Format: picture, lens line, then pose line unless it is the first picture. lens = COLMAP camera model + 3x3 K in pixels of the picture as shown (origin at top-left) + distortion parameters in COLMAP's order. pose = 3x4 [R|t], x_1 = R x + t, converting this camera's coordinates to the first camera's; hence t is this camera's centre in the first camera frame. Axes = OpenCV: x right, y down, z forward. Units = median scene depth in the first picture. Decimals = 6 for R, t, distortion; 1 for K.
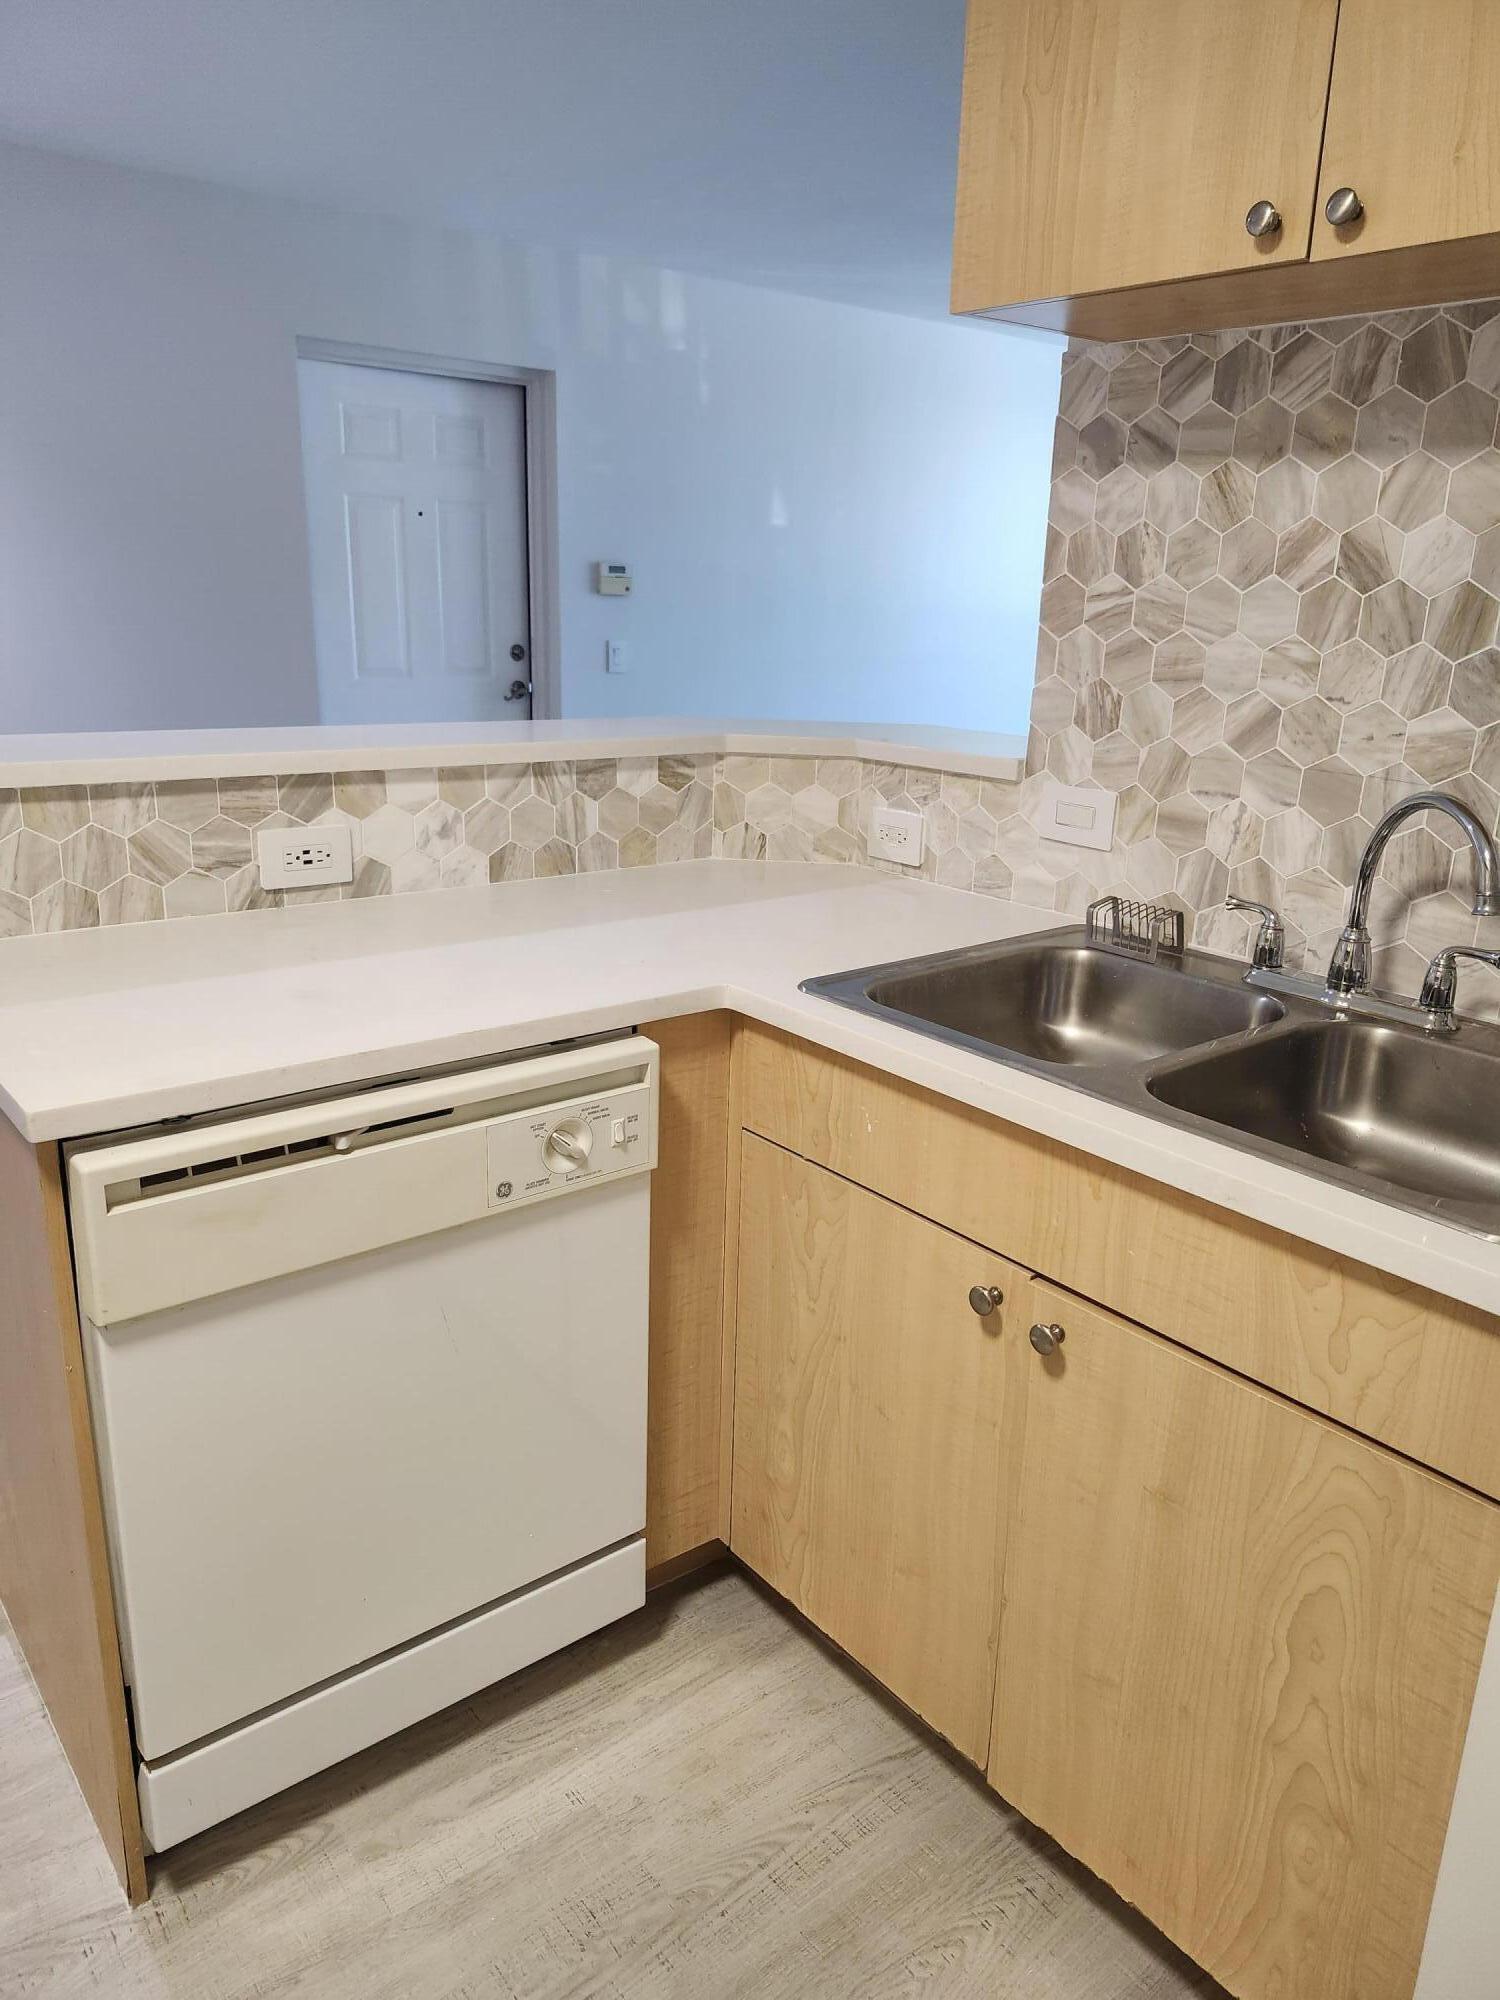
lens RADIAL K [[1368.3, 0, 745.9], [0, 1368.3, 1024.5], [0, 0, 1]] dist [0.072585, -0.118569]
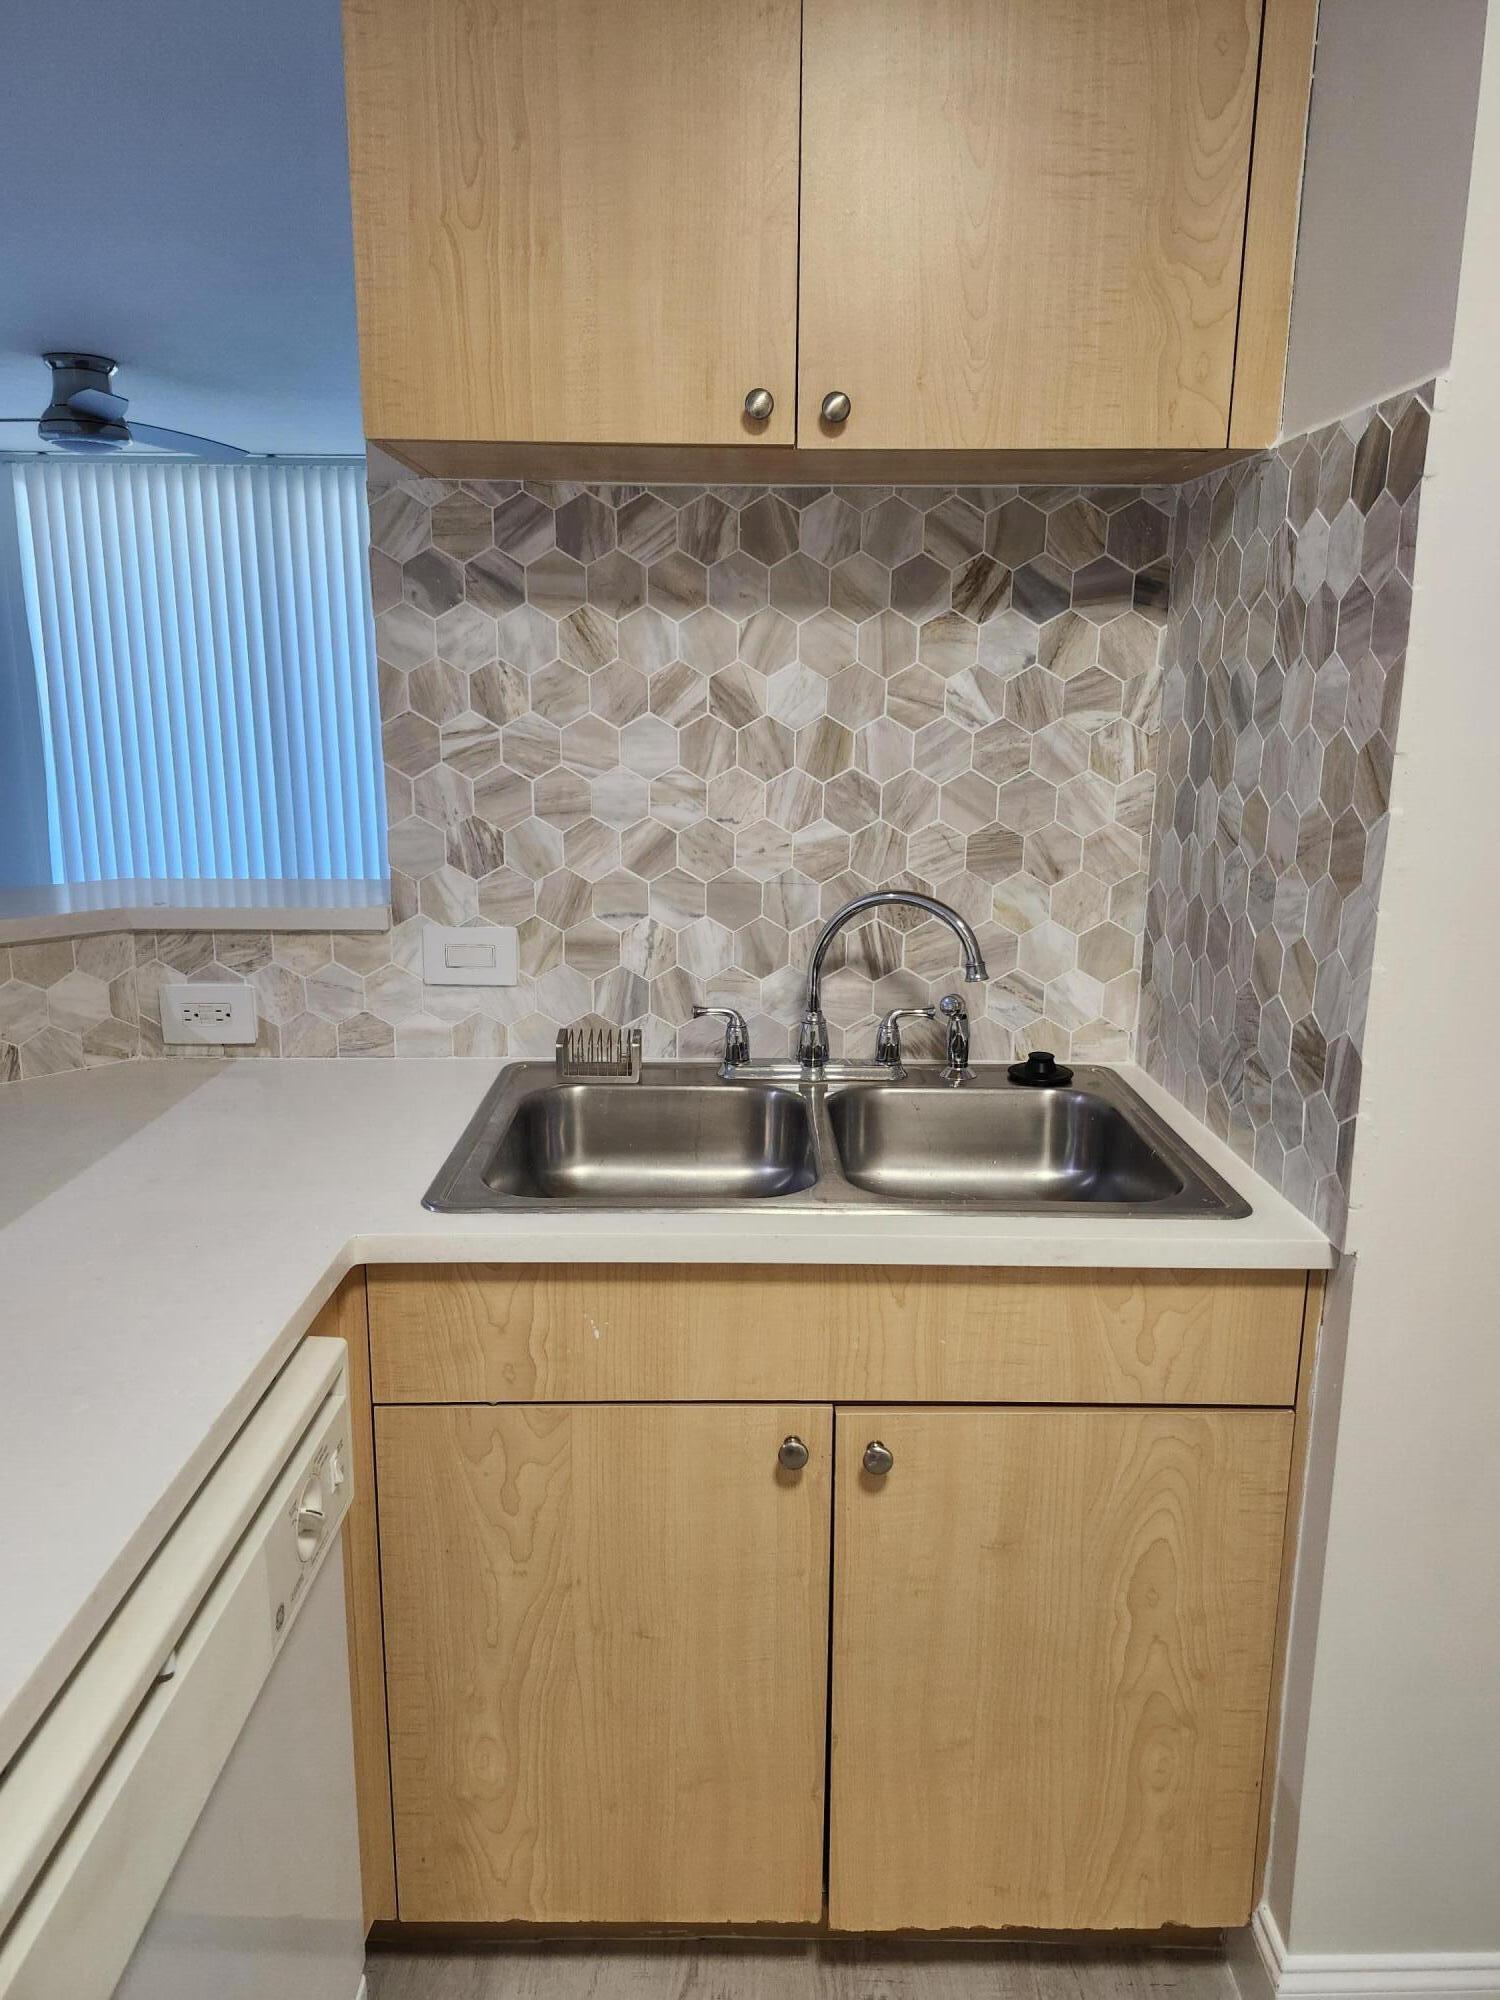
lens RADIAL K [[1372.6, 0, 741.6], [0, 1372.6, 1016.4], [0, 0, 1]] dist [0.132753, -0.246919]
pose [[0.620009, -0.202637, 0.757976, -0.429879], [0.249310, 0.966886, 0.054556, -0.131409], [-0.743931, 0.155146, 0.649997, 0.269582]]
